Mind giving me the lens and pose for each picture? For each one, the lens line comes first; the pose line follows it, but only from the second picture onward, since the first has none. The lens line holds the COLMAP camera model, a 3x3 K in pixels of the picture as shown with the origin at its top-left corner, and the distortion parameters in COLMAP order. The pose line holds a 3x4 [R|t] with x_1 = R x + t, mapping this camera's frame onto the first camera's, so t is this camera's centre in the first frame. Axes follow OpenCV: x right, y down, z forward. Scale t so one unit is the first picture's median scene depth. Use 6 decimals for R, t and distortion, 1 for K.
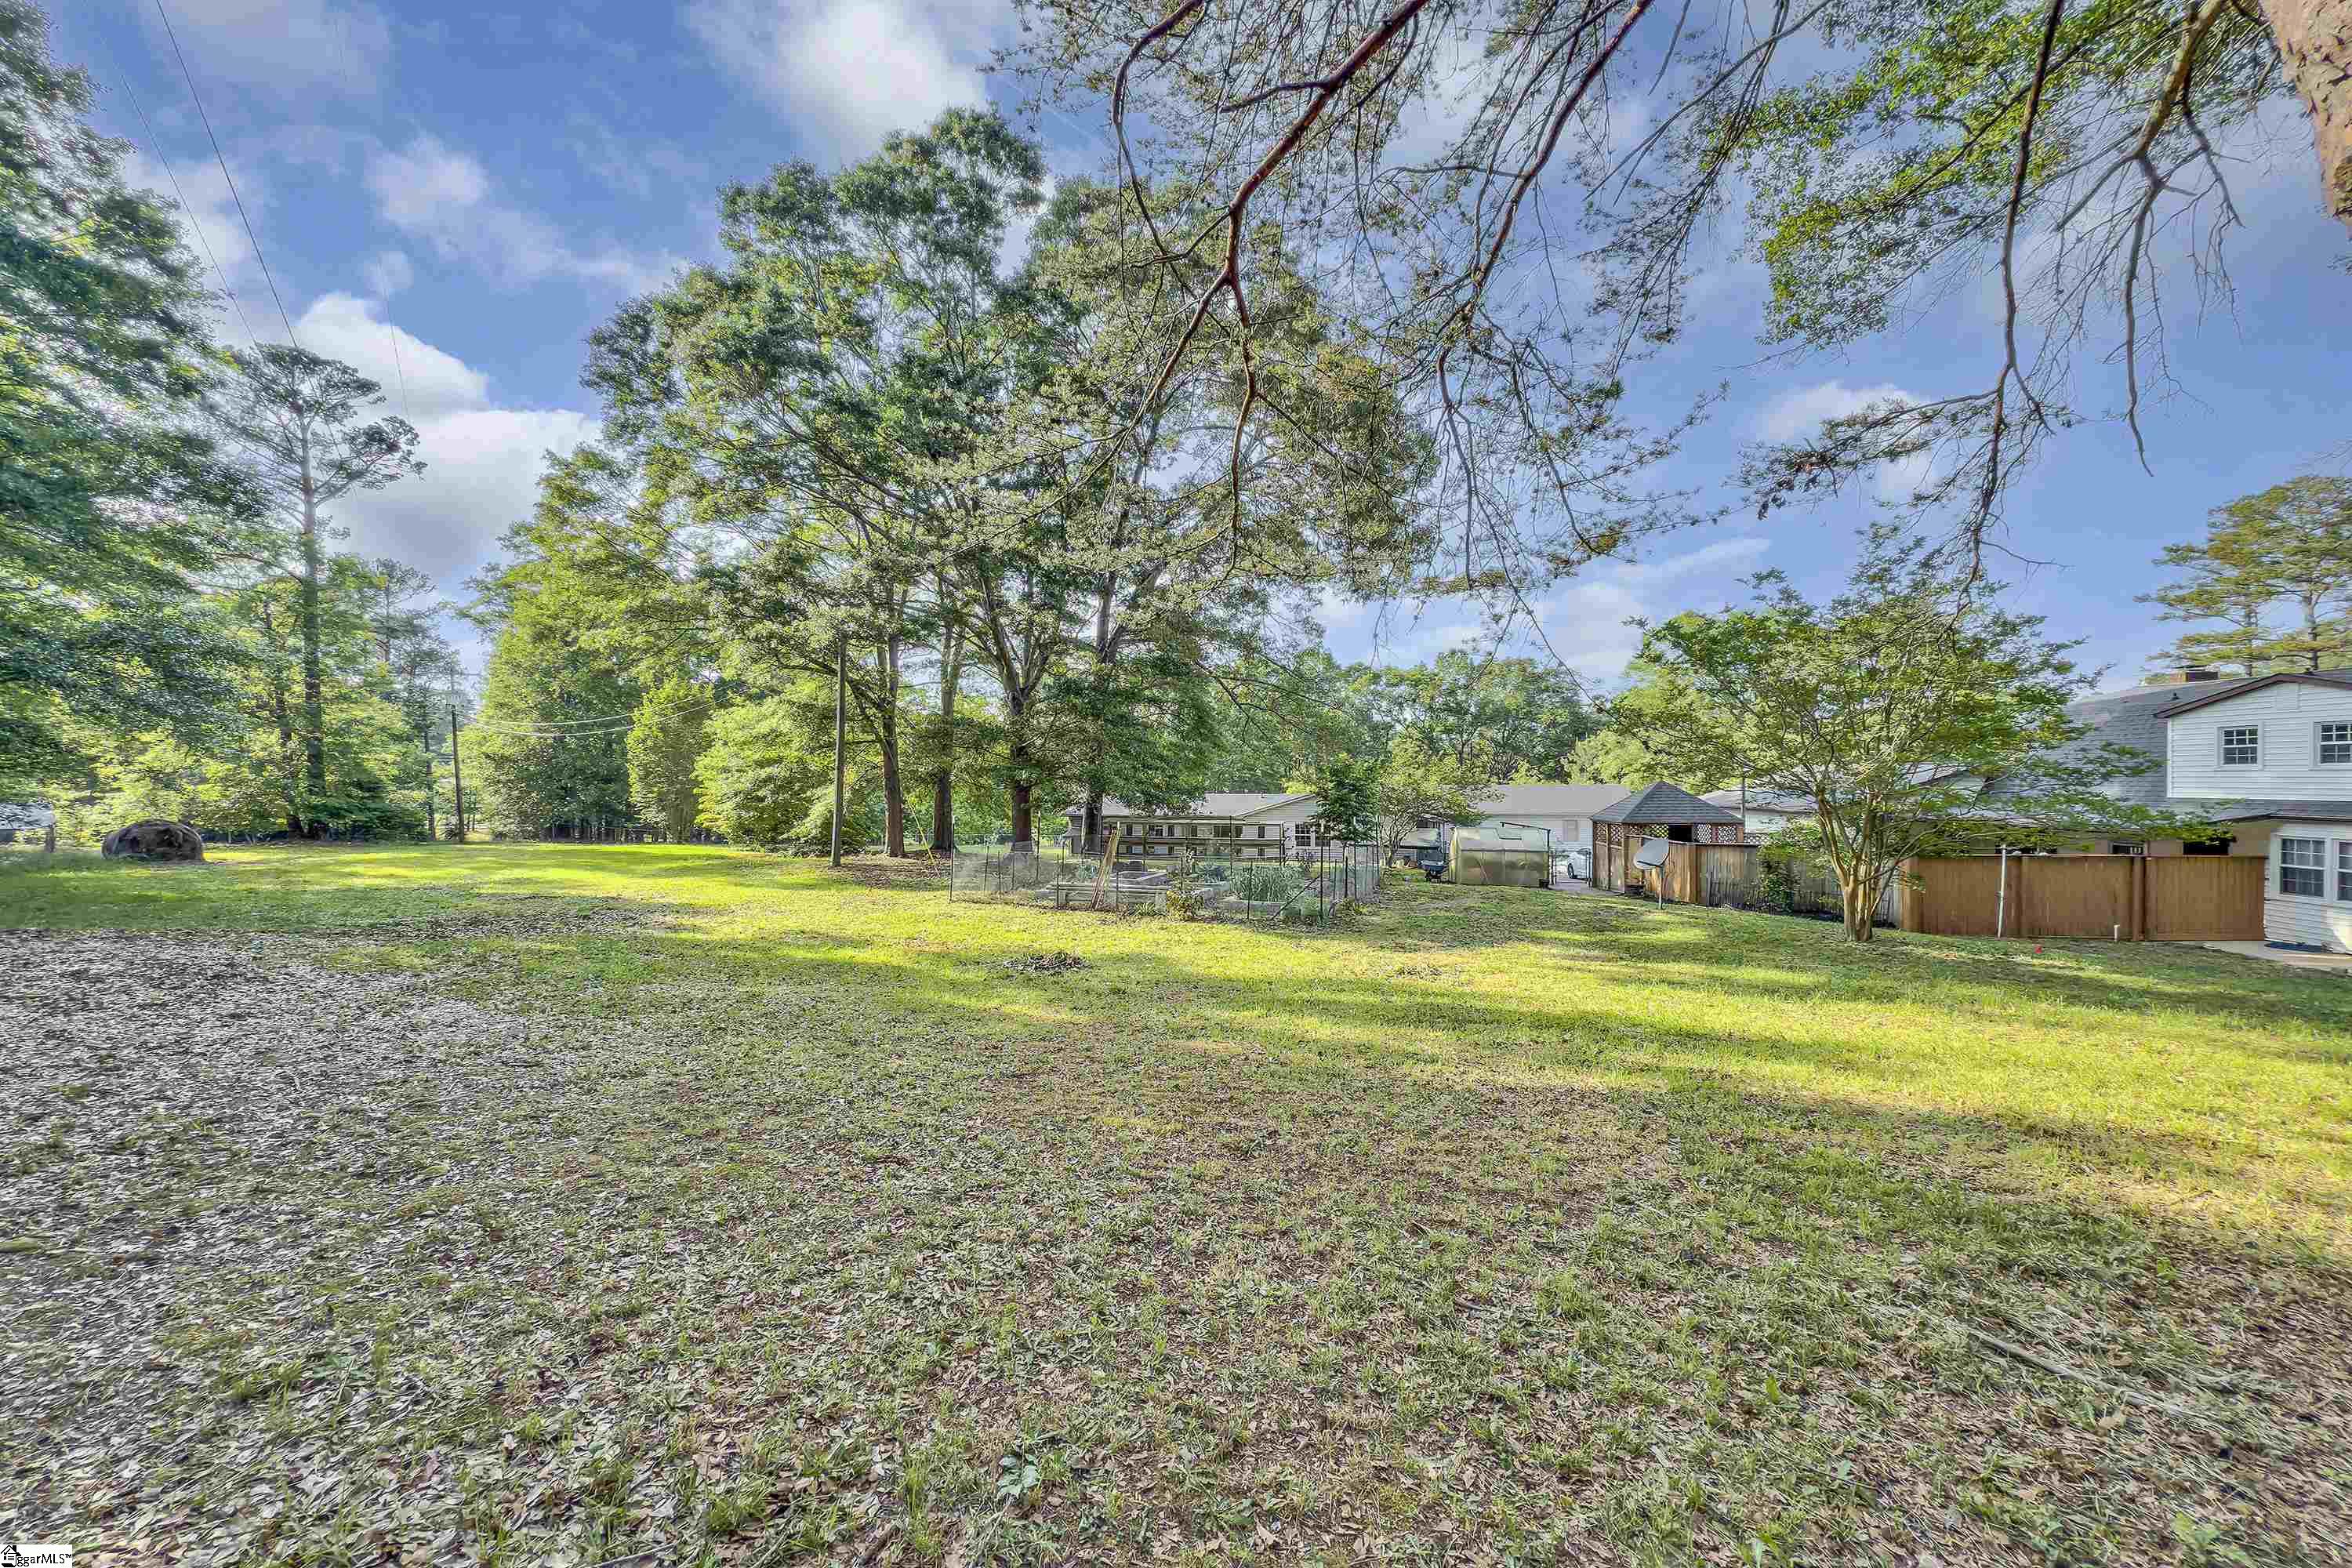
lens RADIAL K [[934.4, 0, 1168.2], [0, 934.4, 780.0], [0, 0, 1]] dist [0.004331, 0.000113]
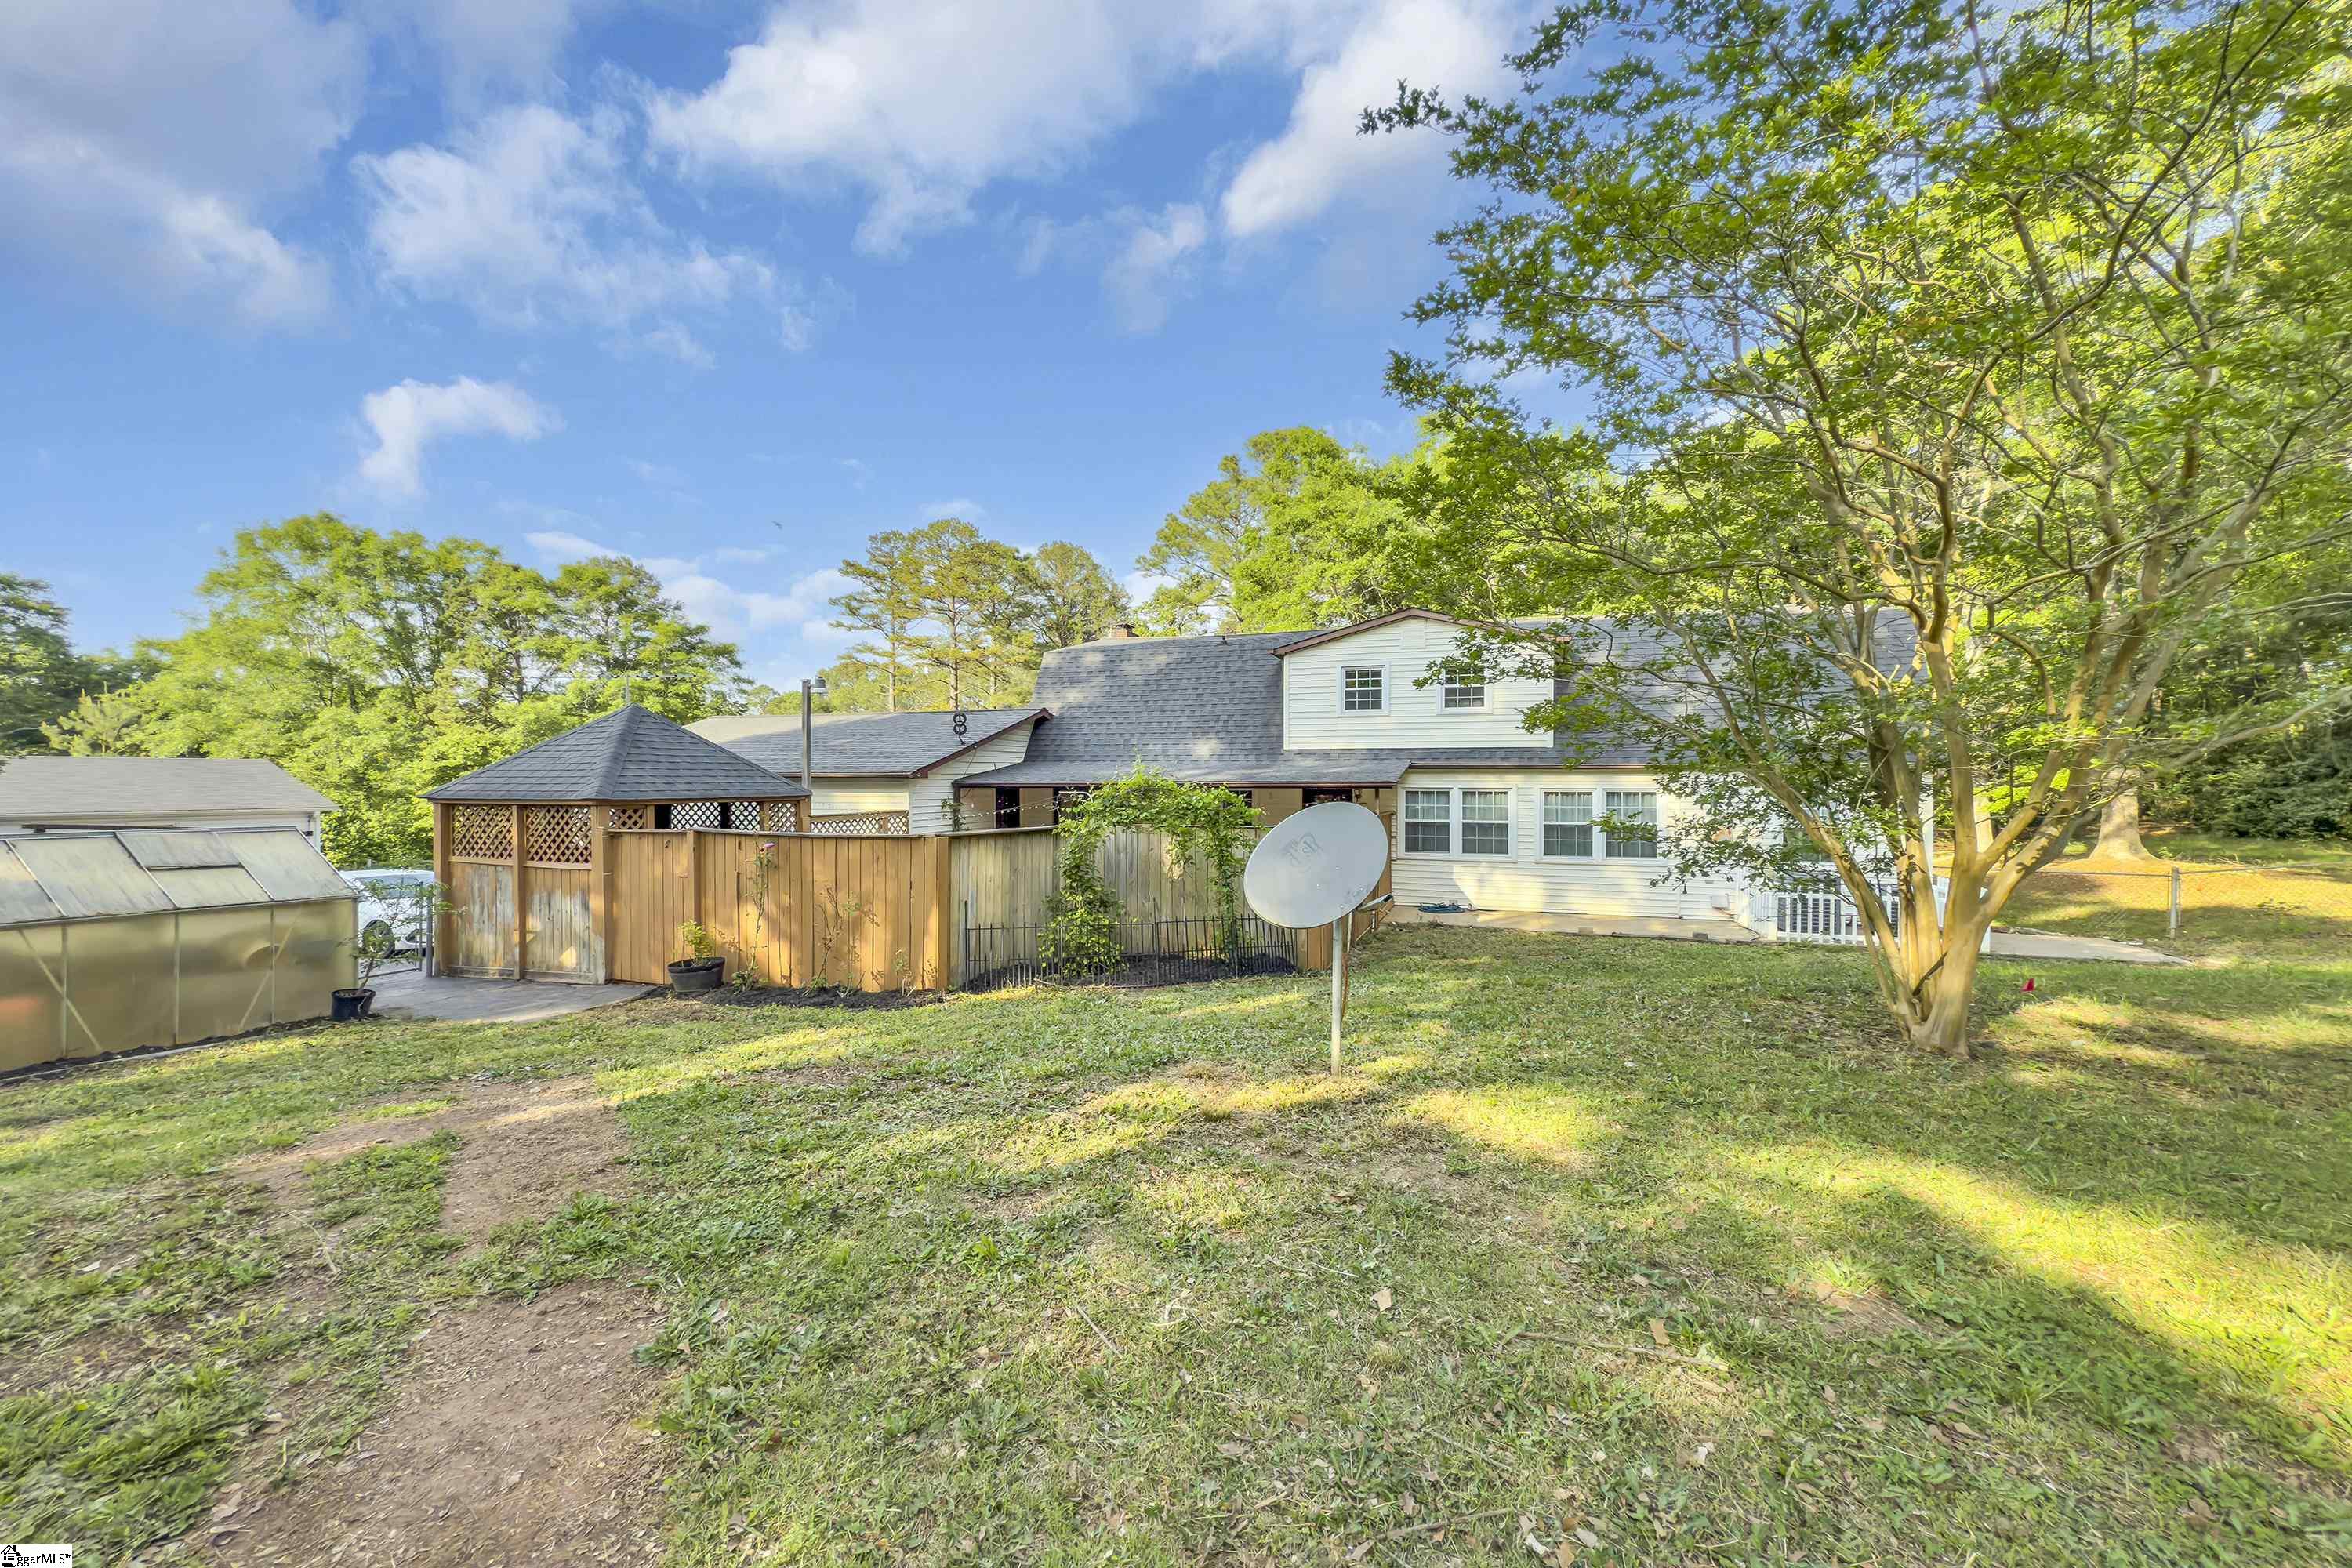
lens RADIAL K [[934.4, 0, 1179.4], [0, 934.4, 780.8], [0, 0, 1]] dist [0.004331, 0.000113]
pose [[0.267027, 0.000872, 0.963689, 0.075834], [-0.003392, 0.999994, 0.000035, 0.015678], [-0.963683, -0.003278, 0.267028, 0.286084]]
